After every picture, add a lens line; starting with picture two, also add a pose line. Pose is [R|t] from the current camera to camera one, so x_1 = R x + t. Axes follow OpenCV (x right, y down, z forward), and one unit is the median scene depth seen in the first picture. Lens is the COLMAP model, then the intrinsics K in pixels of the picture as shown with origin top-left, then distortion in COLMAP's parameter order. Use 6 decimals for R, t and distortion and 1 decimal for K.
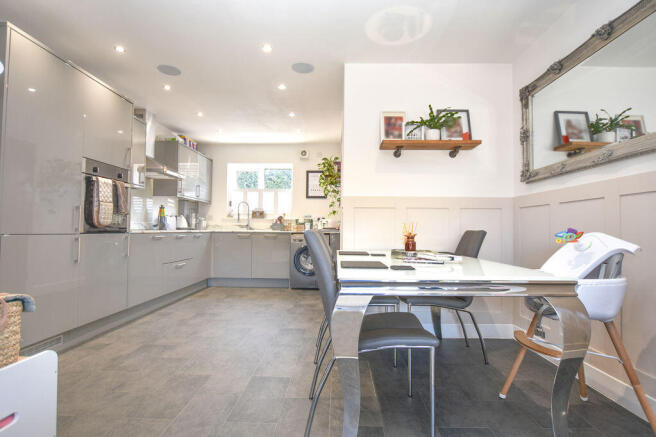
lens RADIAL K [[327.4, 0, 327.7], [0, 327.4, 219.8], [0, 0, 1]] dist [-0.019705, 0.000405]
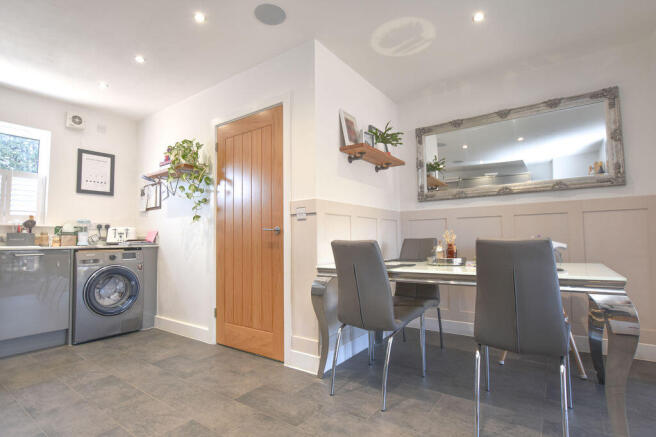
lens RADIAL K [[327.4, 0, 326.2], [0, 327.4, 218.9], [0, 0, 1]] dist [-0.019705, 0.000405]
pose [[0.558770, 0.036520, 0.828518, -0.365027], [-0.006623, 0.999195, -0.039577, 0.005940], [-0.829296, 0.016627, 0.558562, 0.316807]]
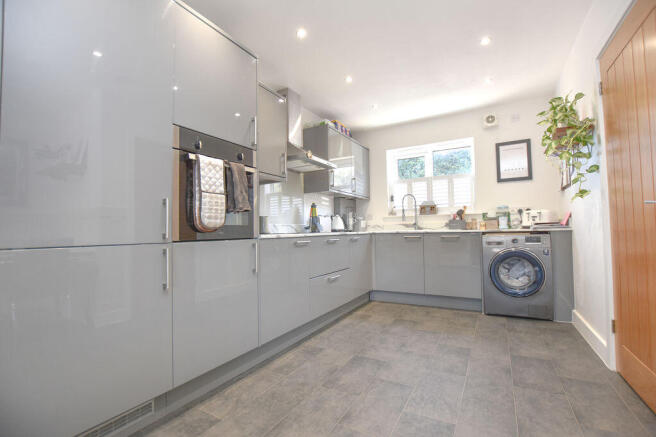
lens RADIAL K [[290.1, 0, 327.2], [0, 290.1, 220.1], [0, 0, 1]] dist [-0.030405, 0.000159]
pose [[0.878714, -0.043860, -0.475329, -0.115957], [0.041957, 0.999012, -0.014618, 0.010299], [0.475501, -0.007099, 0.879687, 0.336141]]
